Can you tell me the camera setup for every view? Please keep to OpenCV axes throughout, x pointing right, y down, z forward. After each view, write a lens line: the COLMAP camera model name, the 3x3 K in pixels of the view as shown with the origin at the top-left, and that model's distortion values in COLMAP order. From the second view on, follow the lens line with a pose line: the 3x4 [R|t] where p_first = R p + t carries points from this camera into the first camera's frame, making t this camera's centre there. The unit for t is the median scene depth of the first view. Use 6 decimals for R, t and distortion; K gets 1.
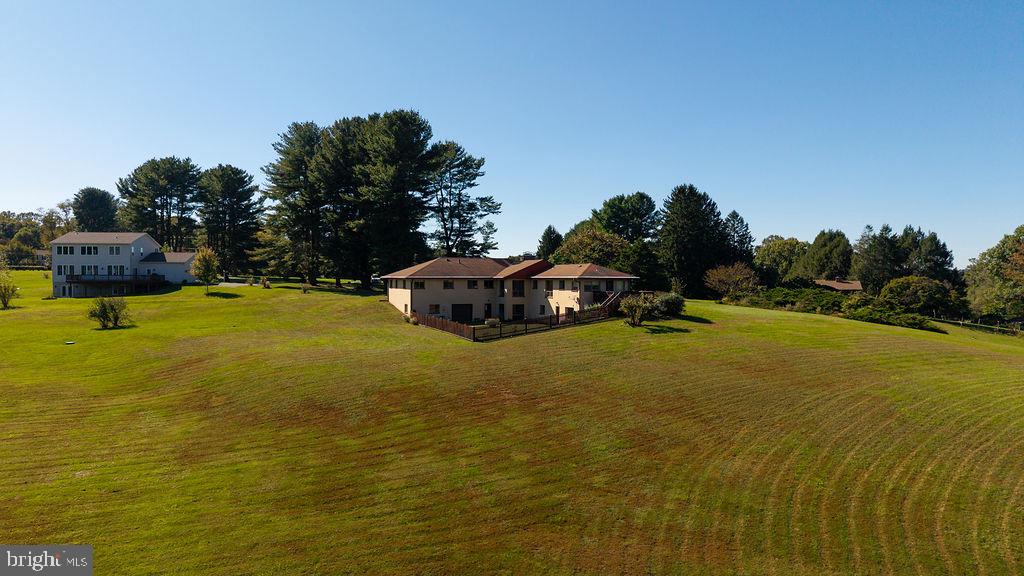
lens RADIAL K [[684.4, 0, 512.2], [0, 684.4, 285.4], [0, 0, 1]] dist [0.010213, -0.007084]
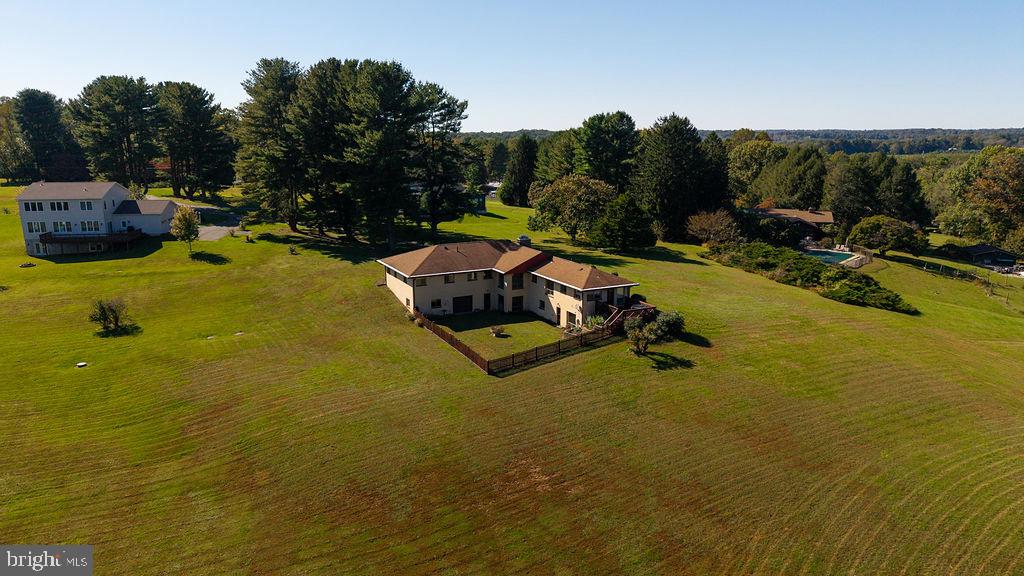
lens RADIAL K [[684.4, 0, 511.0], [0, 684.4, 286.7], [0, 0, 1]] dist [0.010213, -0.007084]
pose [[0.998228, -0.015221, 0.057530, -0.042236], [0.002750, 0.977502, 0.210908, -0.143084], [-0.059446, -0.210376, 0.975811, 0.001481]]
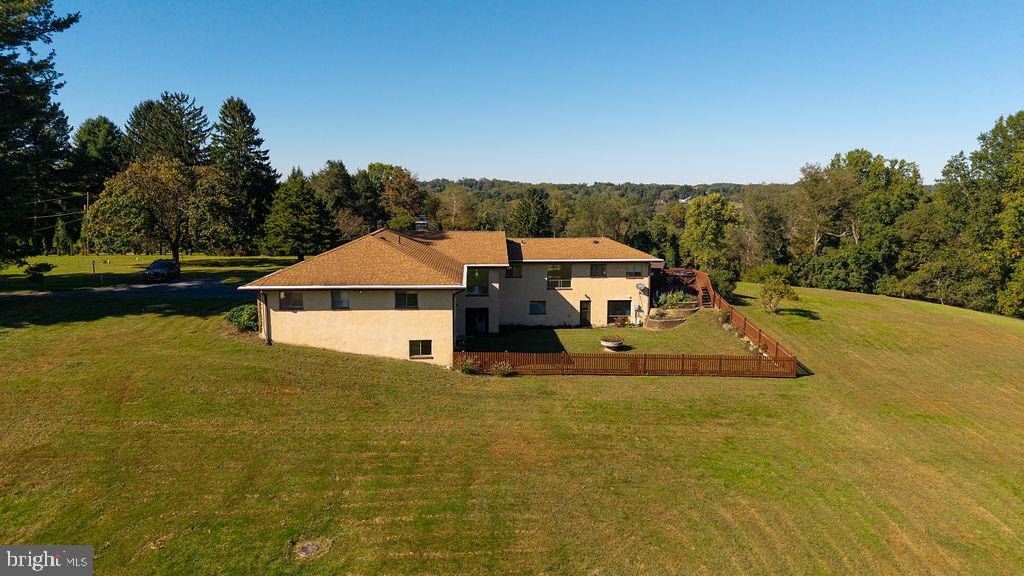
lens RADIAL K [[684.4, 0, 514.5], [0, 684.4, 288.0], [0, 0, 1]] dist [0.010213, -0.007084]
pose [[0.345681, -0.137410, 0.928237, -0.405251], [0.000534, 0.989249, 0.146243, -0.056790], [-0.938352, -0.050058, 0.342037, 0.542254]]
